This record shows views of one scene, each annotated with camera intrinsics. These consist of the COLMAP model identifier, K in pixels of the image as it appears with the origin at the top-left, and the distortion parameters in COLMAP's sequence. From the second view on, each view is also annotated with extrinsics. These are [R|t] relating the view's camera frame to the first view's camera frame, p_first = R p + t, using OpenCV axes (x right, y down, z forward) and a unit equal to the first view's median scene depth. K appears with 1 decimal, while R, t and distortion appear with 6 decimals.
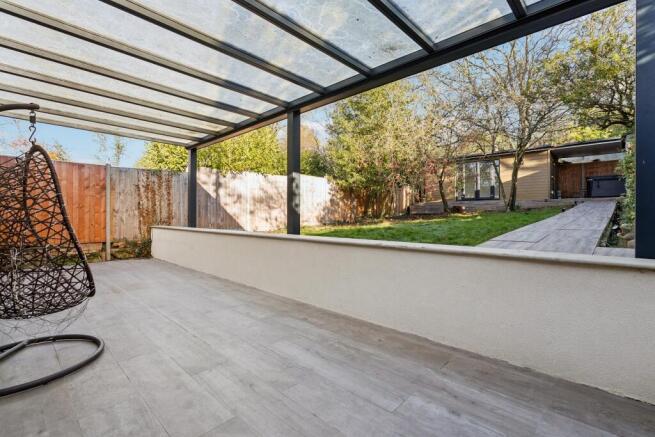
lens RADIAL K [[300.6, 0, 328.3], [0, 300.6, 215.9], [0, 0, 1]] dist [-0.010478, -0.001080]
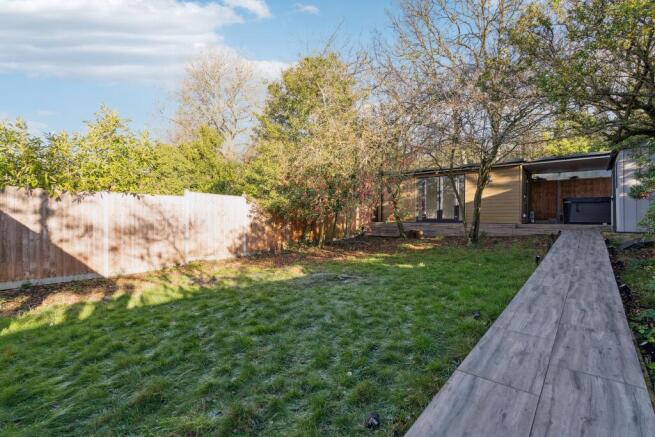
lens RADIAL K [[300.6, 0, 327.1], [0, 300.6, 224.4], [0, 0, 1]] dist [-0.010478, -0.001080]
pose [[0.998233, 0.007086, 0.059002, 0.157952], [-0.007600, 0.999935, 0.008493, -0.061487], [-0.058938, -0.008927, 0.998222, 0.207622]]
